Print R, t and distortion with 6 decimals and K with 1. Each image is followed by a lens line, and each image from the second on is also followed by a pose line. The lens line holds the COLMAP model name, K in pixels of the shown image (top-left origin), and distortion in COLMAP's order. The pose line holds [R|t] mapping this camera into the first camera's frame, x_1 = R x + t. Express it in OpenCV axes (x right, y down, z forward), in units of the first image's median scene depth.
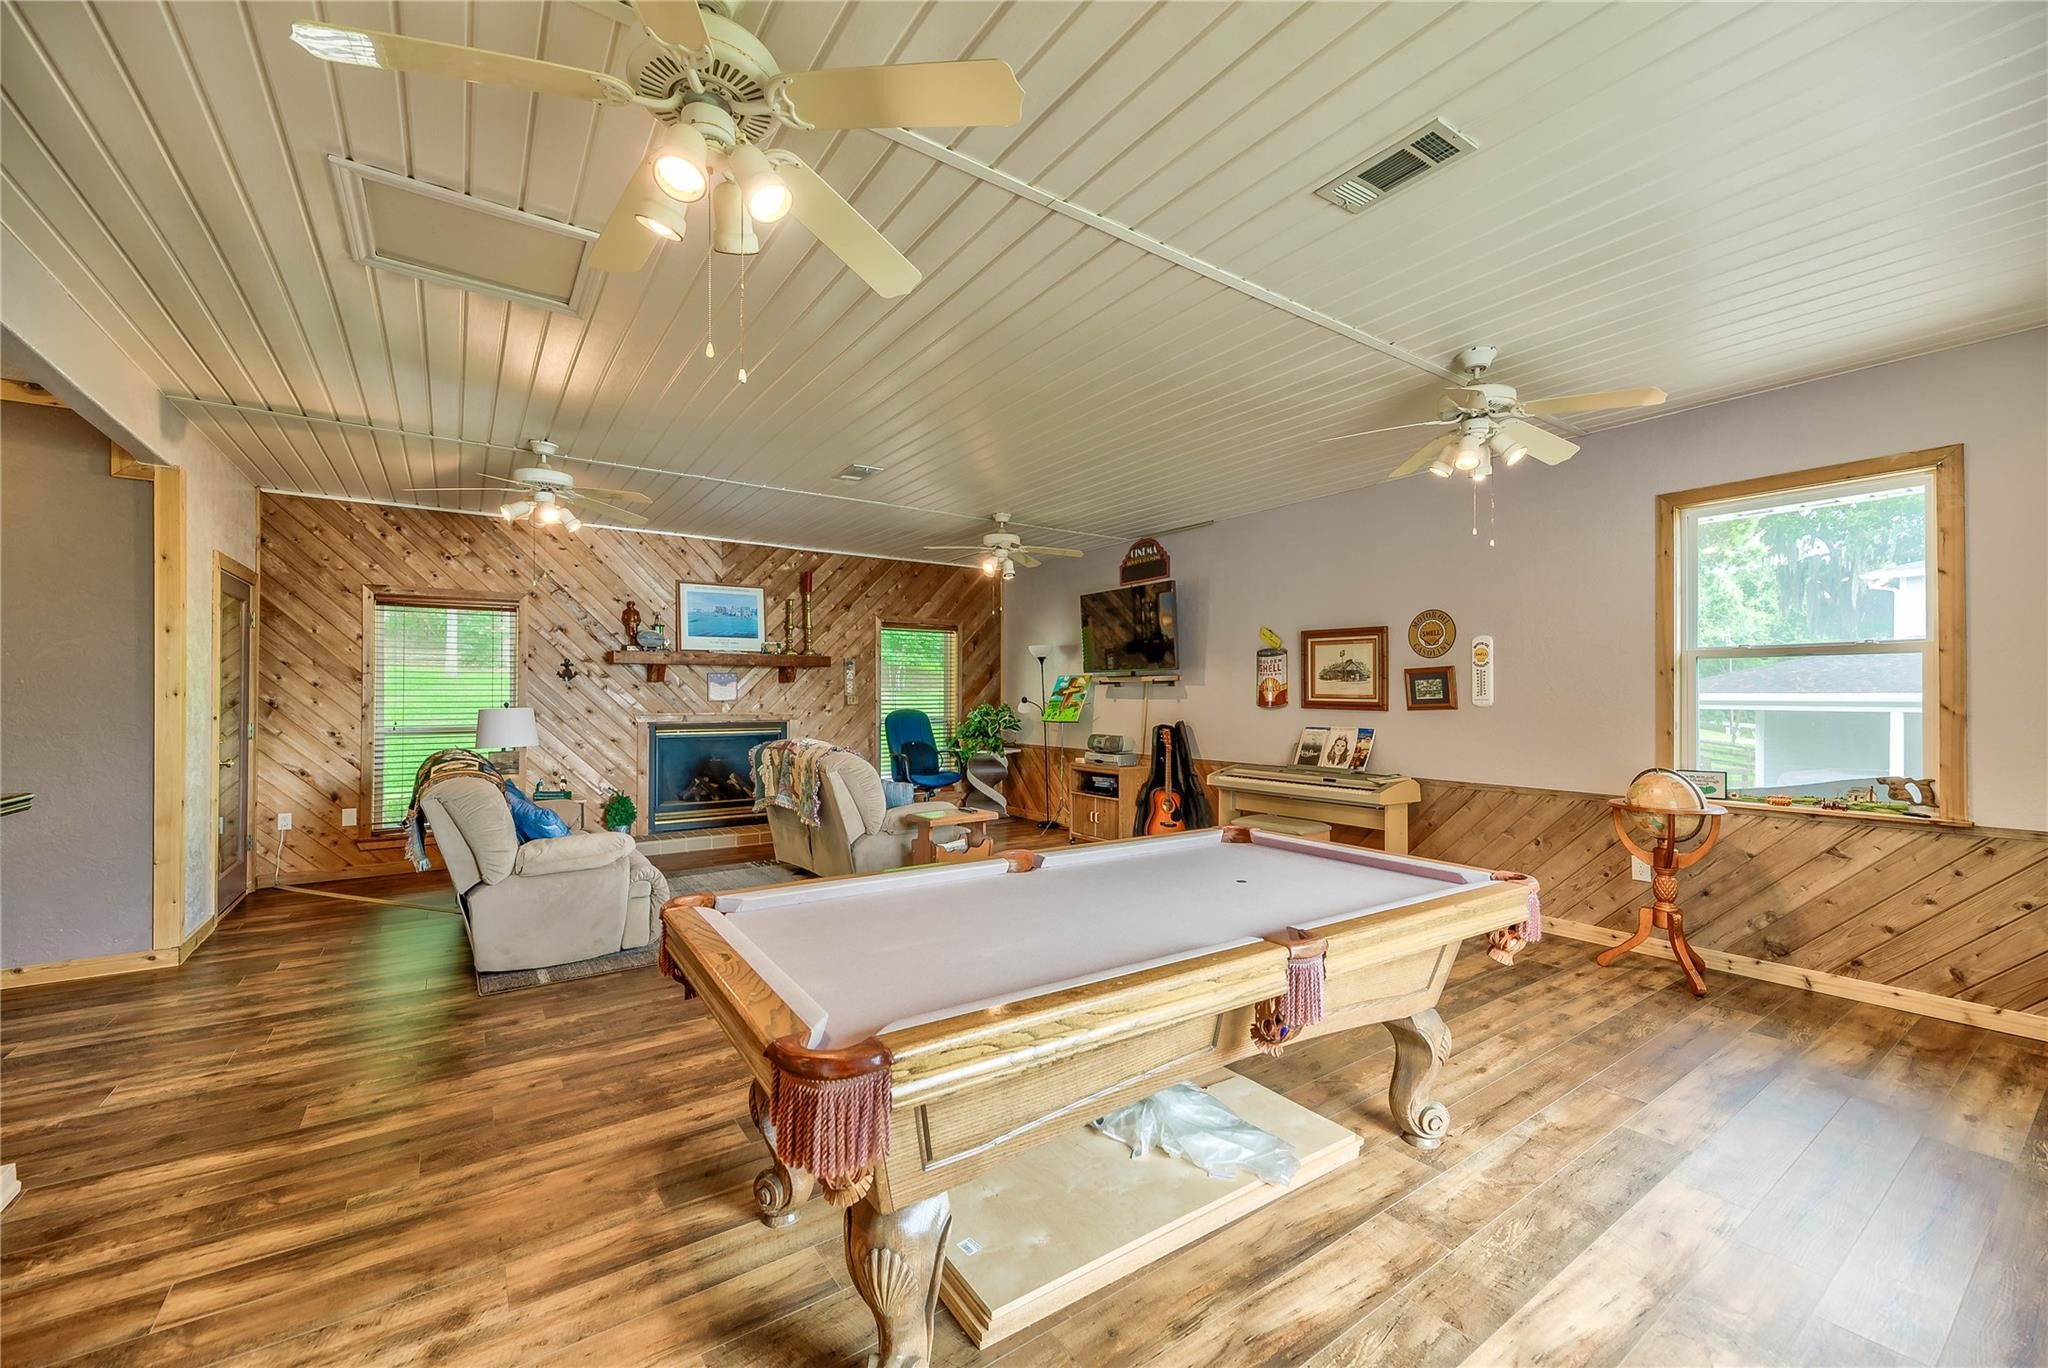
lens RADIAL K [[819.9, 0, 1022.8], [0, 819.9, 686.7], [0, 0, 1]] dist [0.006994, -0.000503]
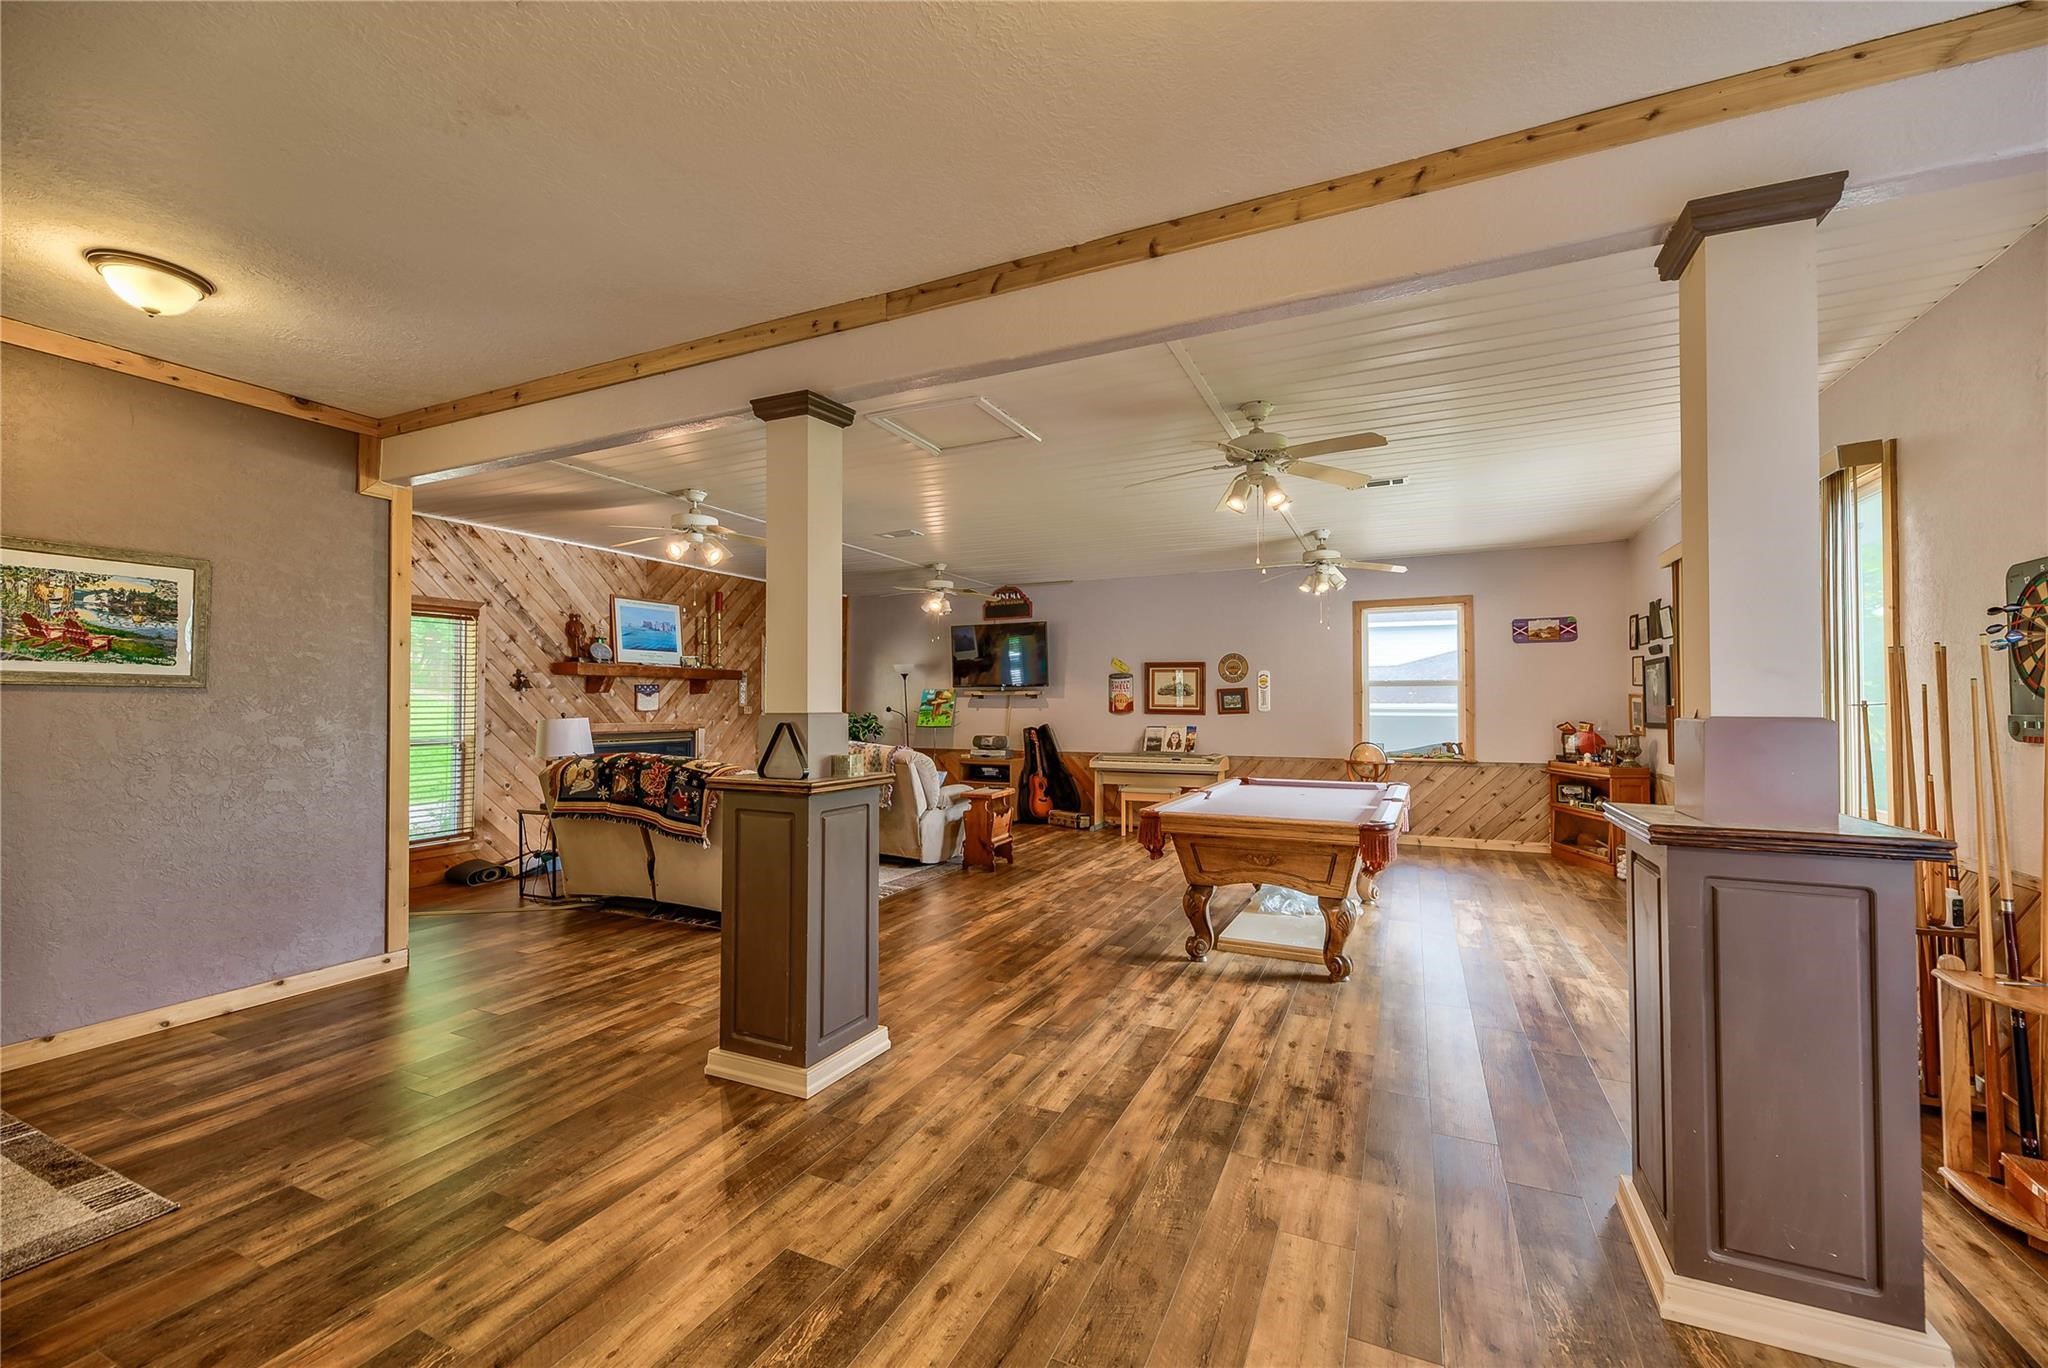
lens RADIAL K [[819.9, 0, 1033.1], [0, 819.9, 687.0], [0, 0, 1]] dist [0.006994, -0.000503]
pose [[0.866468, 0.010152, 0.499130, -0.633212], [-0.004217, 0.999906, -0.013017, -0.002694], [-0.499215, 0.009174, 0.866430, -0.216465]]
